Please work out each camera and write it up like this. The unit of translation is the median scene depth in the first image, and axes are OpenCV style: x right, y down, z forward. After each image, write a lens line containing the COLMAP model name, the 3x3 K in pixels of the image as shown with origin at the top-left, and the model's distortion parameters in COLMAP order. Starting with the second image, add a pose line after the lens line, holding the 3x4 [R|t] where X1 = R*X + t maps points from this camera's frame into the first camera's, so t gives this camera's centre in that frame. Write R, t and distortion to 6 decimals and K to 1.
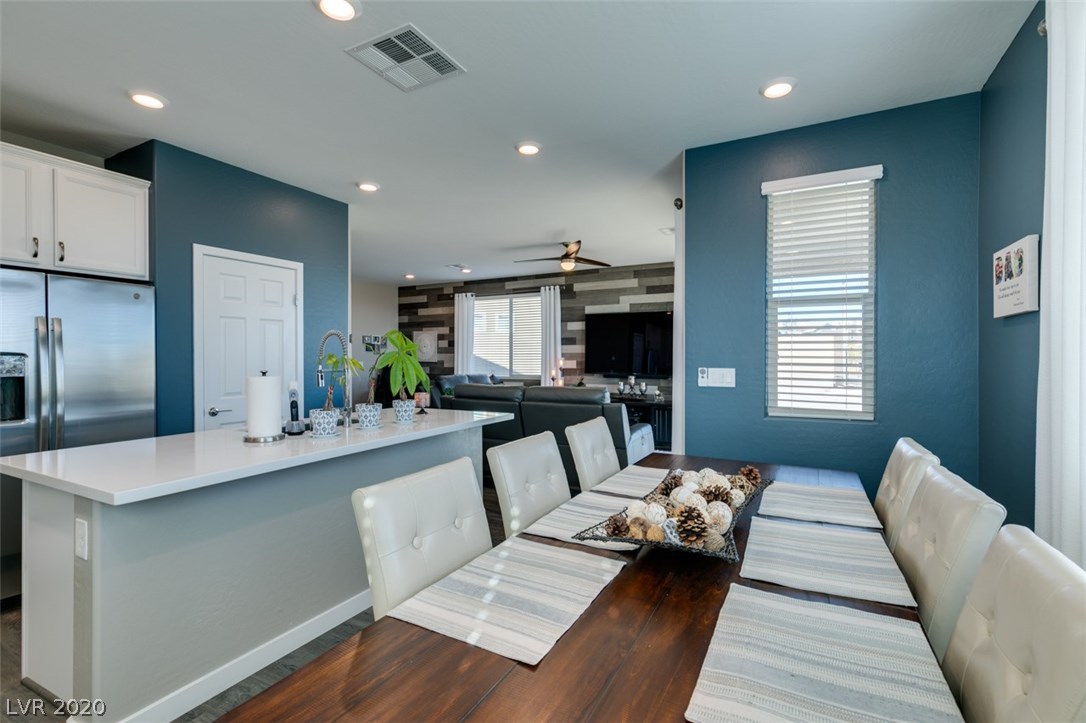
lens RADIAL K [[488.5, 0, 536.6], [0, 488.5, 357.5], [0, 0, 1]] dist [0.005246, -0.000839]
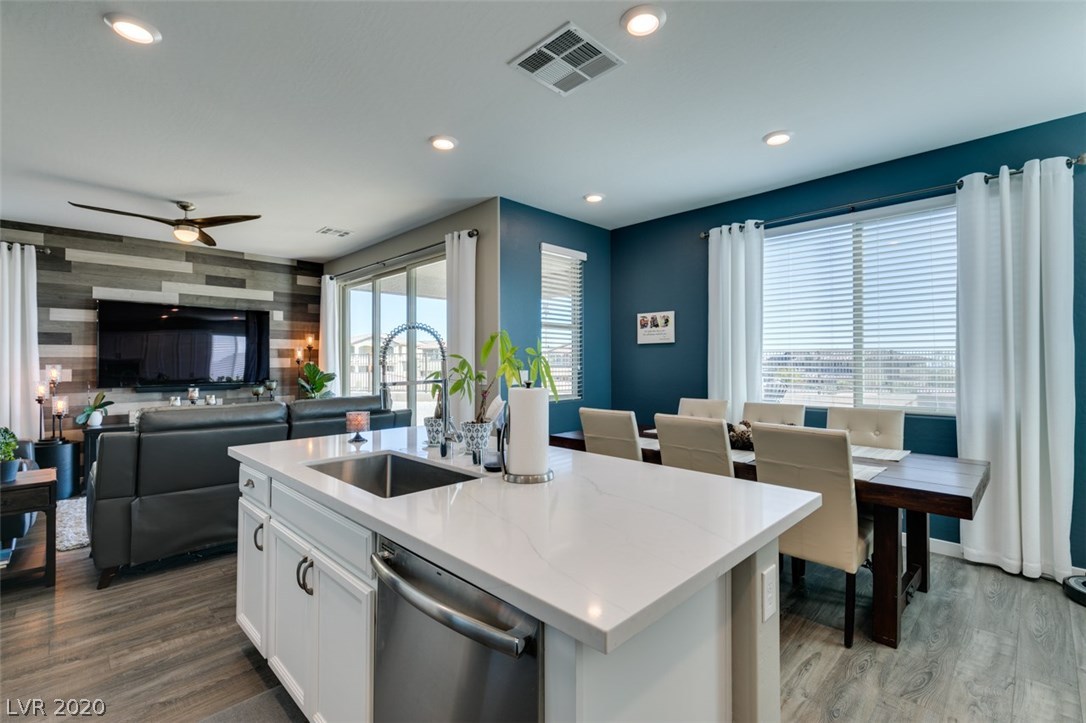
lens RADIAL K [[488.5, 0, 542.7], [0, 488.5, 350.6], [0, 0, 1]] dist [0.005246, -0.000839]
pose [[0.285687, 0.023075, 0.958045, -0.377375], [0.004047, 0.999672, -0.025284, 0.000627], [-0.958315, 0.011100, 0.285500, 0.239344]]
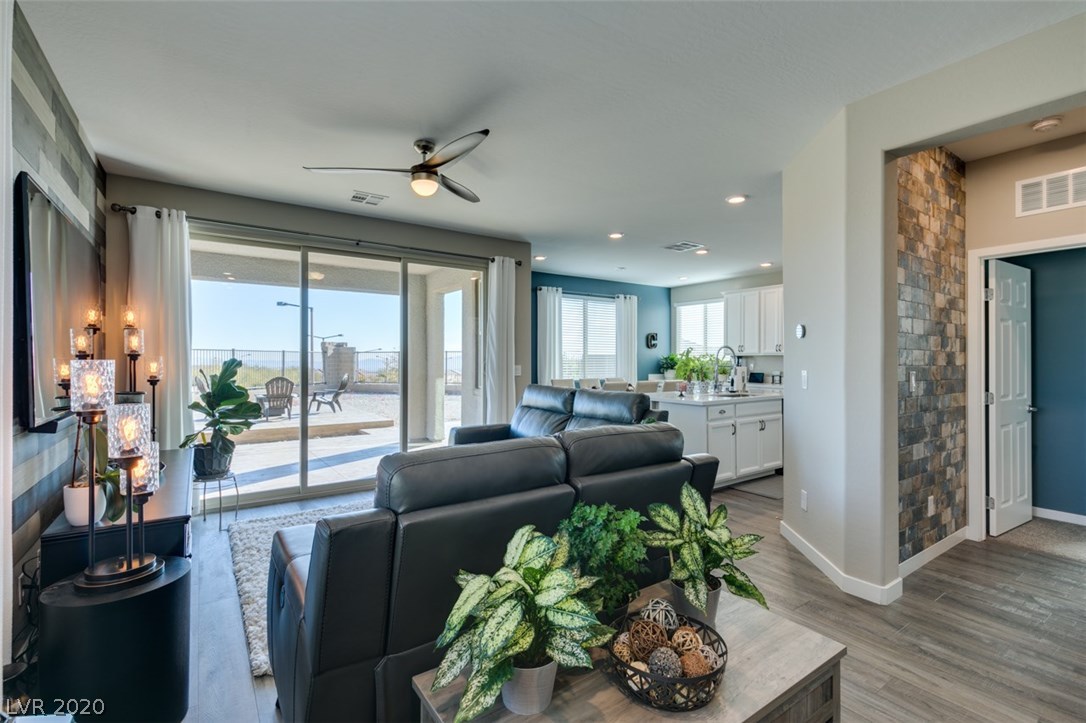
lens RADIAL K [[488.5, 0, 543.2], [0, 488.5, 356.1], [0, 0, 1]] dist [0.005246, -0.000839]
pose [[-0.899978, 0.003379, 0.435923, -0.229734], [0.000425, 0.999976, -0.006873, 0.000440], [-0.435935, -0.006000, -0.899958, 1.146071]]
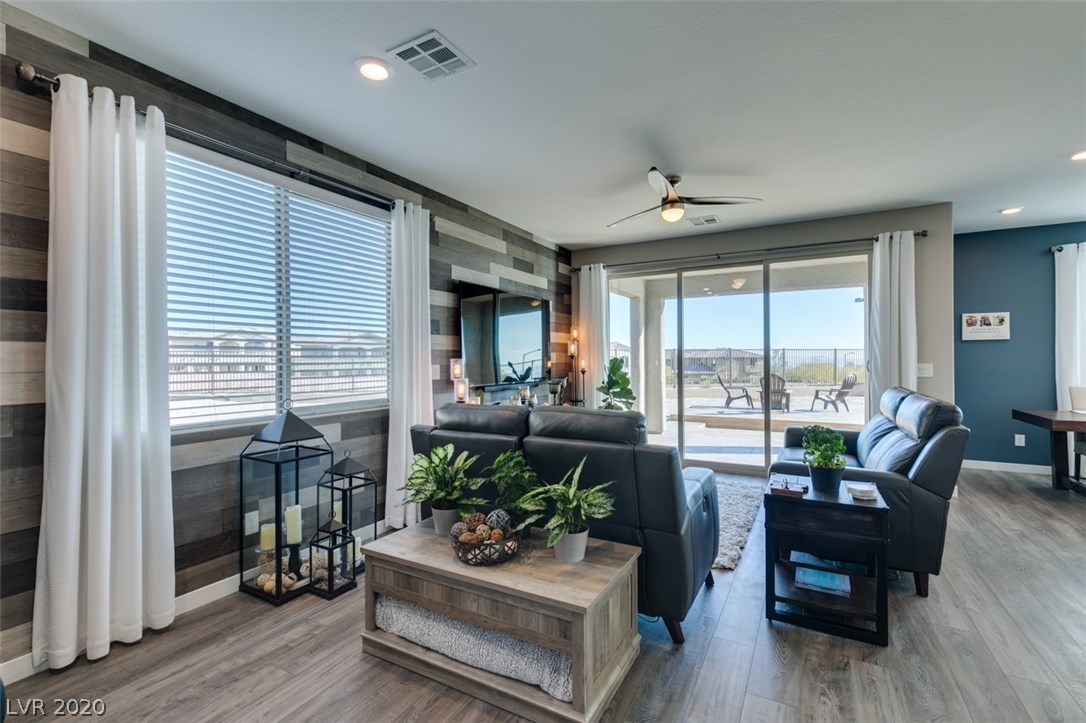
lens RADIAL K [[488.5, 0, 541.3], [0, 488.5, 360.0], [0, 0, 1]] dist [0.005246, -0.000839]
pose [[0.006680, -0.000589, 0.999978, -0.468224], [0.006078, 0.999981, 0.000548, 0.001697], [-0.999959, 0.006074, 0.006684, 0.941975]]
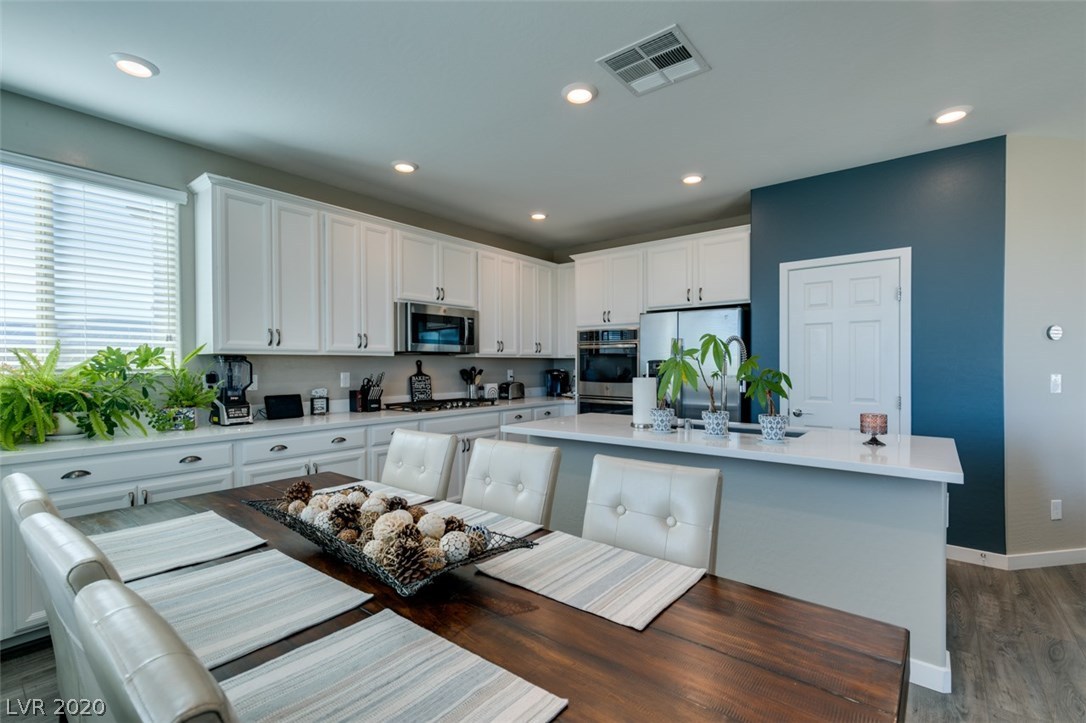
lens RADIAL K [[488.5, 0, 544.2], [0, 488.5, 366.9], [0, 0, 1]] dist [0.005246, -0.000839]
pose [[-0.183526, 0.008151, -0.982981, 0.234767], [0.001303, 0.999967, 0.008048, -0.000377], [0.983014, 0.000196, -0.183531, 0.297846]]
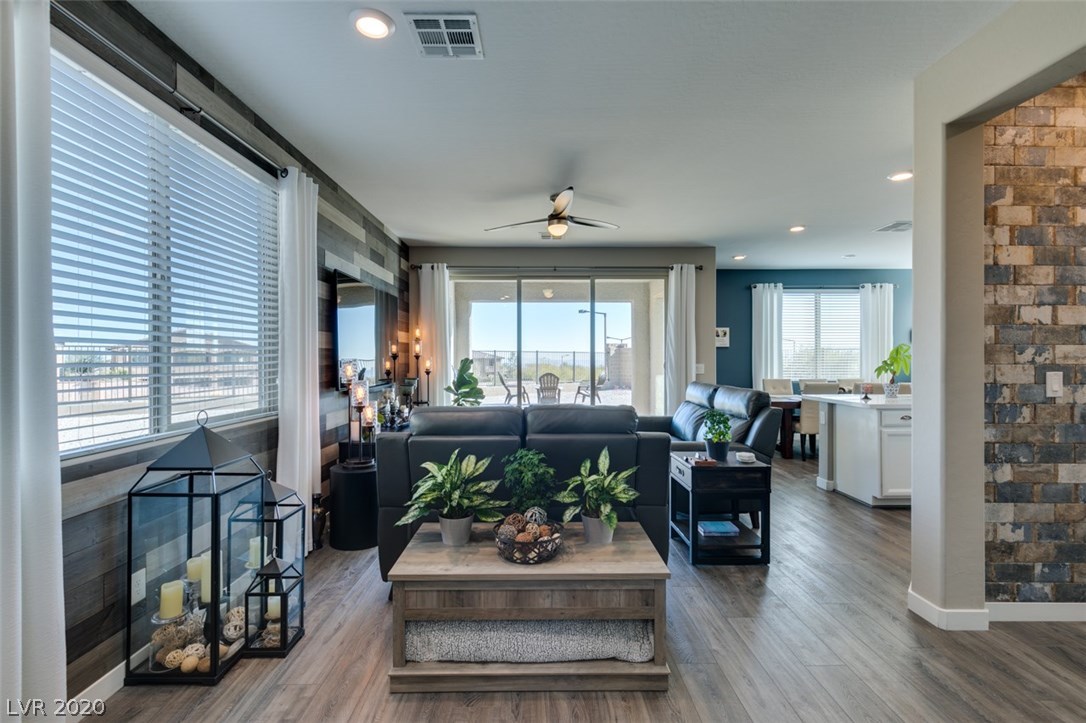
lens RADIAL K [[488.5, 0, 542.3], [0, 488.5, 359.7], [0, 0, 1]] dist [0.005246, -0.000839]
pose [[-0.495243, -0.000123, 0.868755, -0.438332], [0.001727, 0.999998, 0.001125, 0.001127], [-0.868753, 0.002057, -0.495241, 1.105814]]
